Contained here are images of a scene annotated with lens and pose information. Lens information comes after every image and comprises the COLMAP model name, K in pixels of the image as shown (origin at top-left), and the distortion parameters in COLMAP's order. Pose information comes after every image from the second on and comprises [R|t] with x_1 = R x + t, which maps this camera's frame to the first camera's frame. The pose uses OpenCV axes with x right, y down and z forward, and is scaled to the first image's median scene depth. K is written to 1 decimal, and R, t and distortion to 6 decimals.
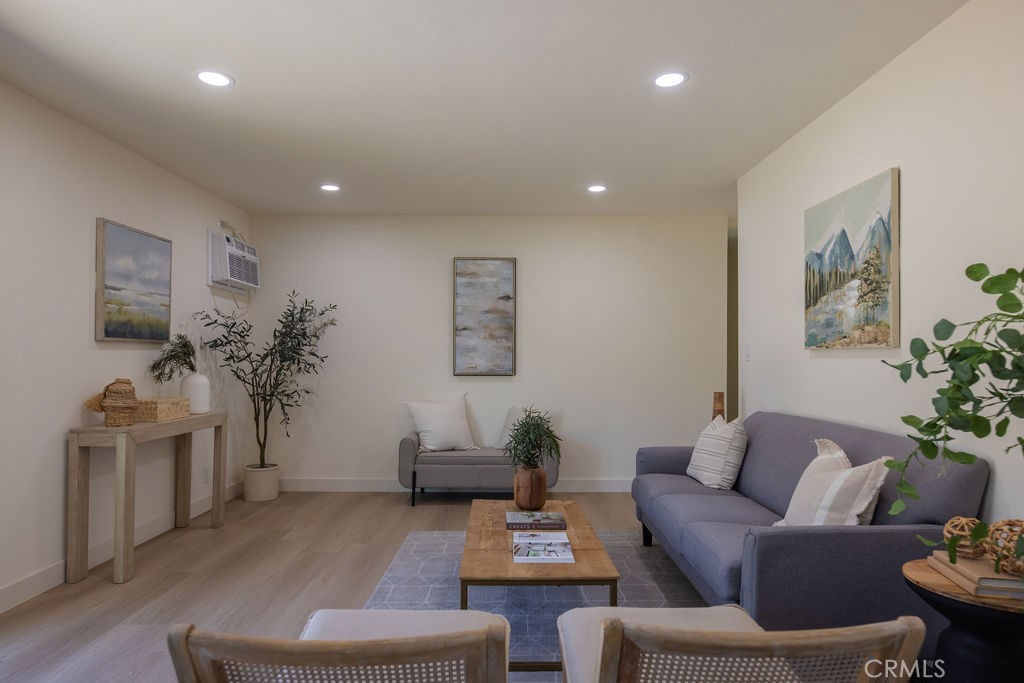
lens RADIAL K [[610.5, 0, 512.0], [0, 610.5, 341.5], [0, 0, 1]] dist [-0.000224, 0.000114]
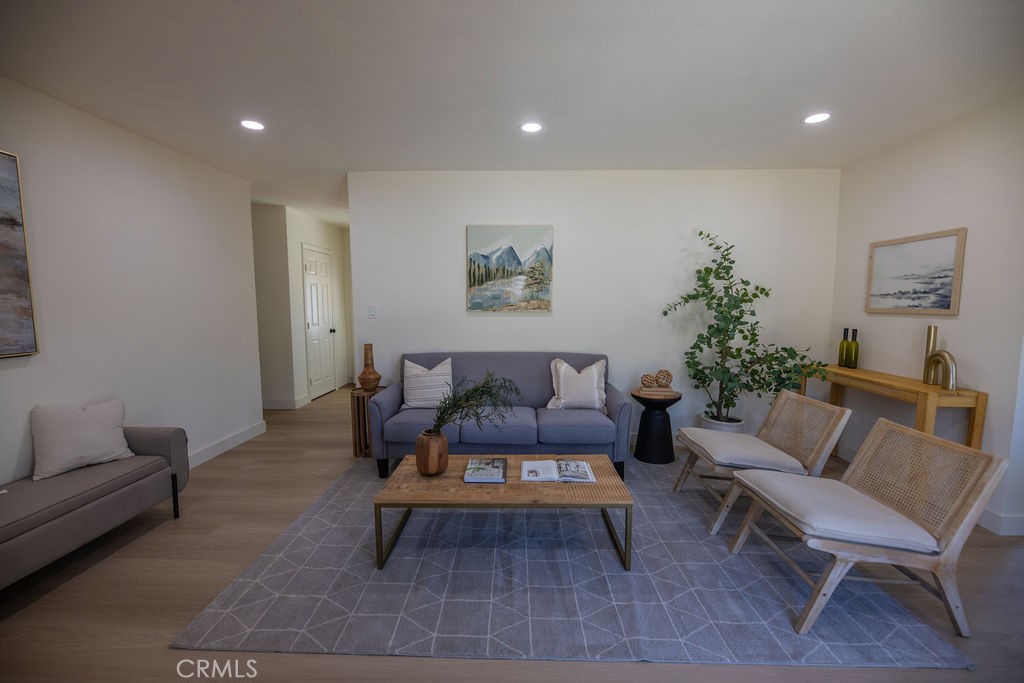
lens RADIAL K [[408.7, 0, 514.4], [0, 408.7, 339.7], [0, 0, 1]] dist [-0.001655, -0.000513]
pose [[0.027004, -0.091850, 0.995407, -0.680063], [-0.027758, 0.995317, 0.092594, -0.018389], [-0.999250, -0.030131, 0.024328, 0.920320]]
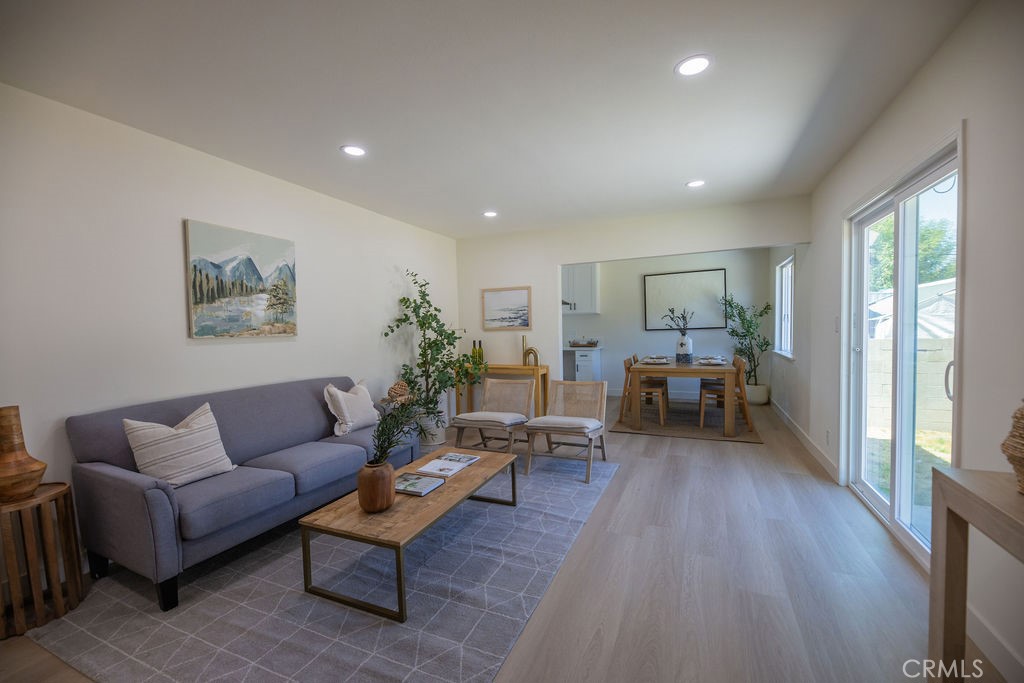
lens RADIAL K [[409.4, 0, 514.6], [0, 409.4, 343.5], [0, 0, 1]] dist [-0.001817, -0.002648]
pose [[-0.909484, 0.001475, 0.415735, -0.449178], [0.007728, 0.999881, 0.013358, 0.018571], [-0.415666, 0.015362, -0.909388, 1.589687]]
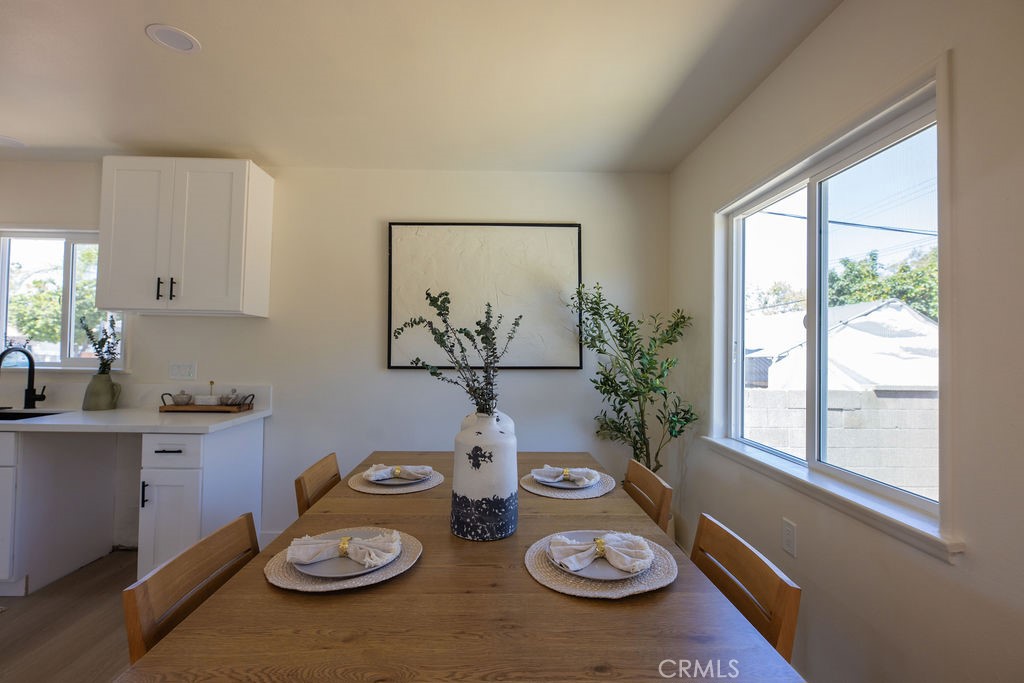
lens RADIAL K [[457.2, 0, 506.2], [0, 457.2, 338.8], [0, 0, 1]] dist [-0.001518, -0.000067]
pose [[-0.999665, -0.019304, -0.017230, -0.390998], [-0.018365, 0.998420, -0.053108, -0.035310], [0.018228, -0.052774, -0.998440, 0.140899]]
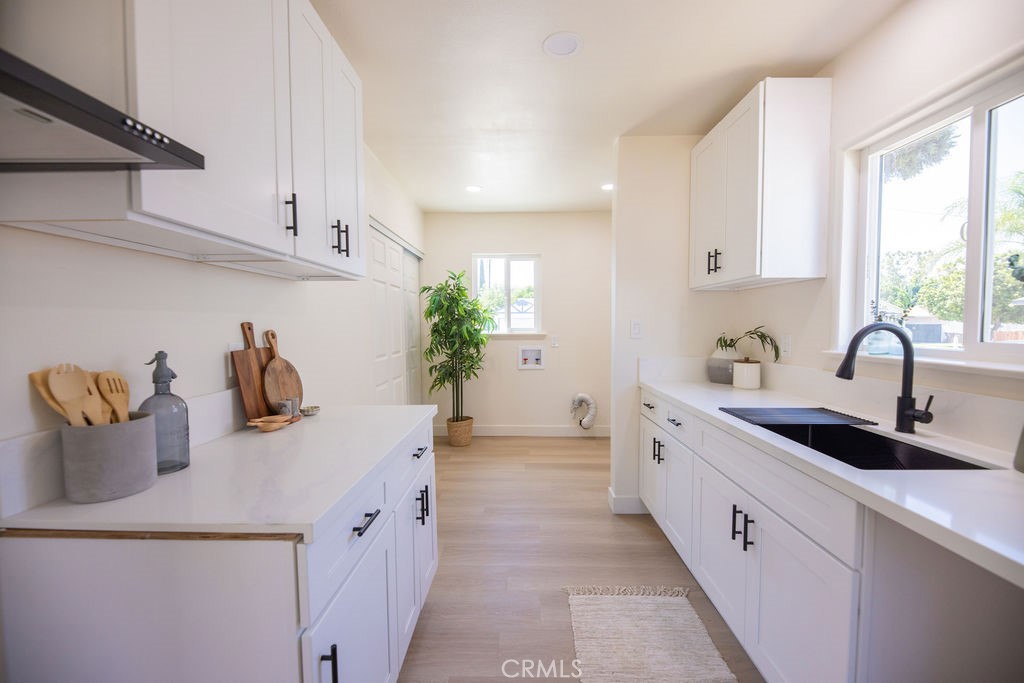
lens RADIAL K [[409.4, 0, 514.6], [0, 409.4, 343.5], [0, 0, 1]] dist [-0.001817, -0.002648]
pose [[0.025809, -0.052223, 0.998302, 0.082814], [-0.024752, 0.998295, 0.052863, -0.039484], [-0.999360, -0.026074, 0.024472, -0.368398]]
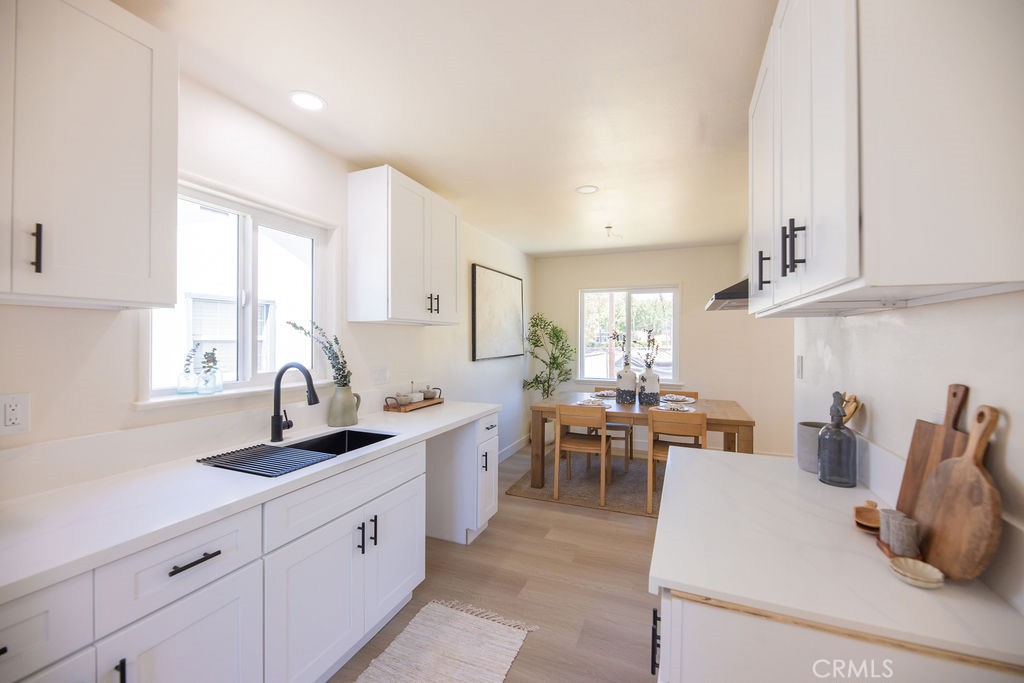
lens RADIAL K [[408.7, 0, 514.4], [0, 408.7, 339.7], [0, 0, 1]] dist [-0.001655, -0.000513]
pose [[-0.389495, -0.003568, -0.921022, 0.987926], [0.022164, 0.999667, -0.013246, -0.067501], [0.920762, -0.025573, -0.389286, -0.208918]]
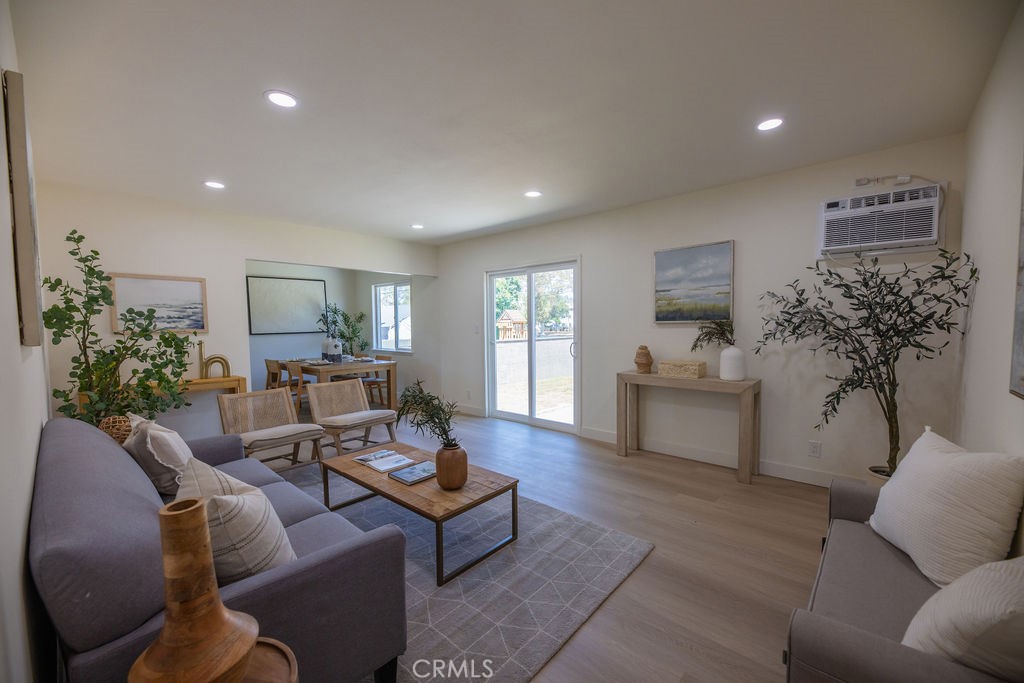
lens RADIAL K [[408.7, 0, 514.4], [0, 408.7, 339.7], [0, 0, 1]] dist [-0.001655, -0.000513]
pose [[-0.672537, 0.032352, -0.739356, 0.503482], [0.031028, 0.999398, 0.015506, 0.016964], [0.739413, -0.012513, -0.673136, 1.673368]]
